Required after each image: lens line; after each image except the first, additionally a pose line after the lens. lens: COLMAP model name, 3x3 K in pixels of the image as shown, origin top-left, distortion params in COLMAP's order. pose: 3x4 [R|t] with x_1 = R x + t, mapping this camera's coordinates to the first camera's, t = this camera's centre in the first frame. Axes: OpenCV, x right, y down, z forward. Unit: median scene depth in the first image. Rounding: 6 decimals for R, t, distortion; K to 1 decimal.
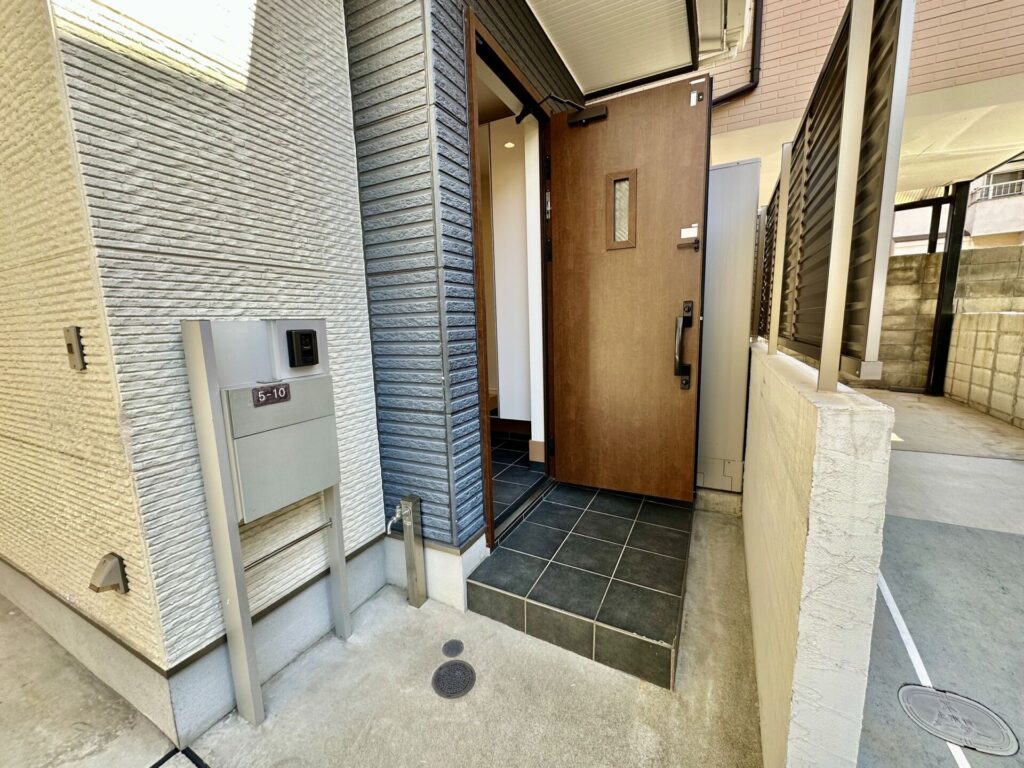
lens RADIAL K [[411.2, 0, 514.9], [0, 411.2, 380.7], [0, 0, 1]] dist [-0.000791, 0.000114]
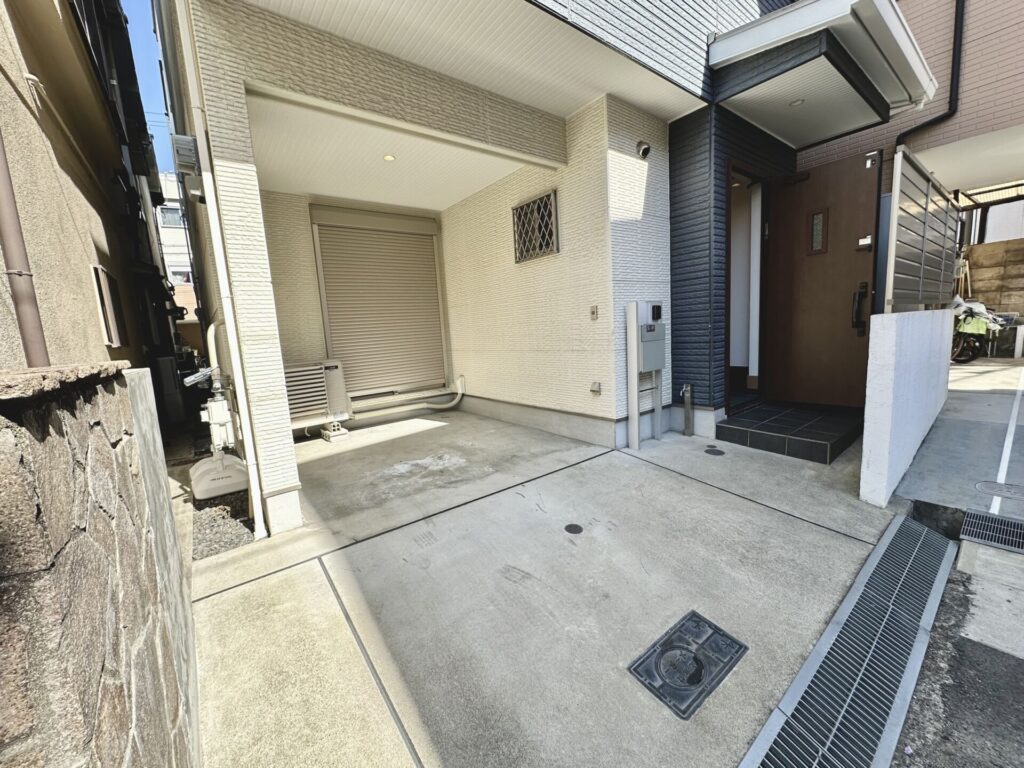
lens RADIAL K [[411.2, 0, 514.9], [0, 411.2, 380.7], [0, 0, 1]] dist [-0.000791, 0.000114]
pose [[0.902656, 0.029139, -0.429374, -0.160906], [-0.025719, 0.999574, 0.013767, 0.280361], [0.429593, -0.001384, 0.903022, -1.431837]]
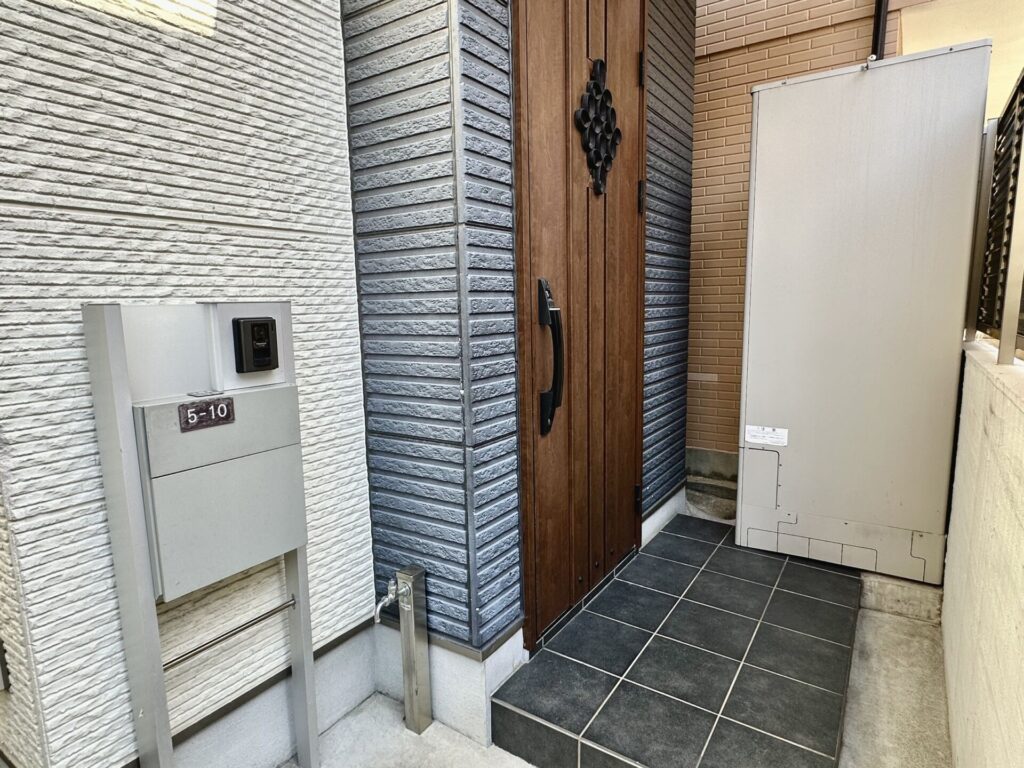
lens RADIAL K [[594.9, 0, 512.8], [0, 594.9, 389.0], [0, 0, 1]] dist [-0.000319, -0.000595]
pose [[0.992731, 0.025269, -0.117669, 0.017547], [-0.024721, 0.999676, 0.006115, -0.018991], [0.117786, -0.003161, 0.993034, 0.064075]]
